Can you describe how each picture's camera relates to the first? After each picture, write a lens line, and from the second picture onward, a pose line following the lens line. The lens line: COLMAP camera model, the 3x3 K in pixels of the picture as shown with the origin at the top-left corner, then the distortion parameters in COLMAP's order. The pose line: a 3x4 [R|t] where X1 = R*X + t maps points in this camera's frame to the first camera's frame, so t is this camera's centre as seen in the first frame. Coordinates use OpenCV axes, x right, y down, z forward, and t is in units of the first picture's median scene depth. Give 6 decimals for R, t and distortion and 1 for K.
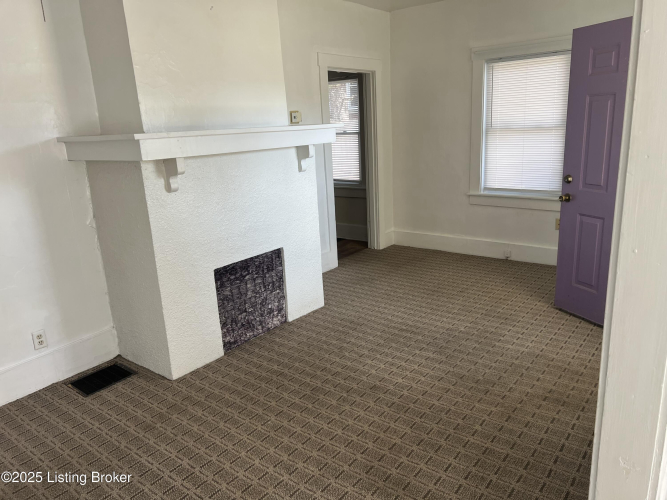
lens RADIAL K [[505.9, 0, 333.4], [0, 505.9, 250.1], [0, 0, 1]] dist [0.031302, -0.010722]
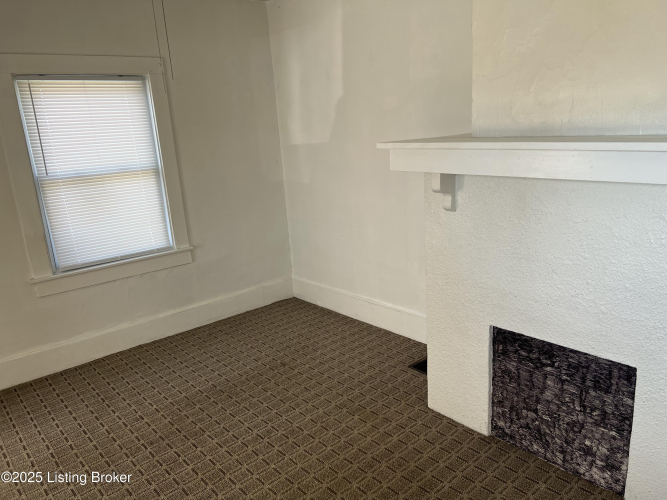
lens RADIAL K [[505.9, 0, 333.7], [0, 505.9, 251.3], [0, 0, 1]] dist [0.031302, -0.010722]
pose [[-0.184054, 0.302281, -0.935281, 0.425794], [-0.184368, 0.924031, 0.334927, -0.243377], [0.965470, 0.234080, -0.114340, 0.759761]]
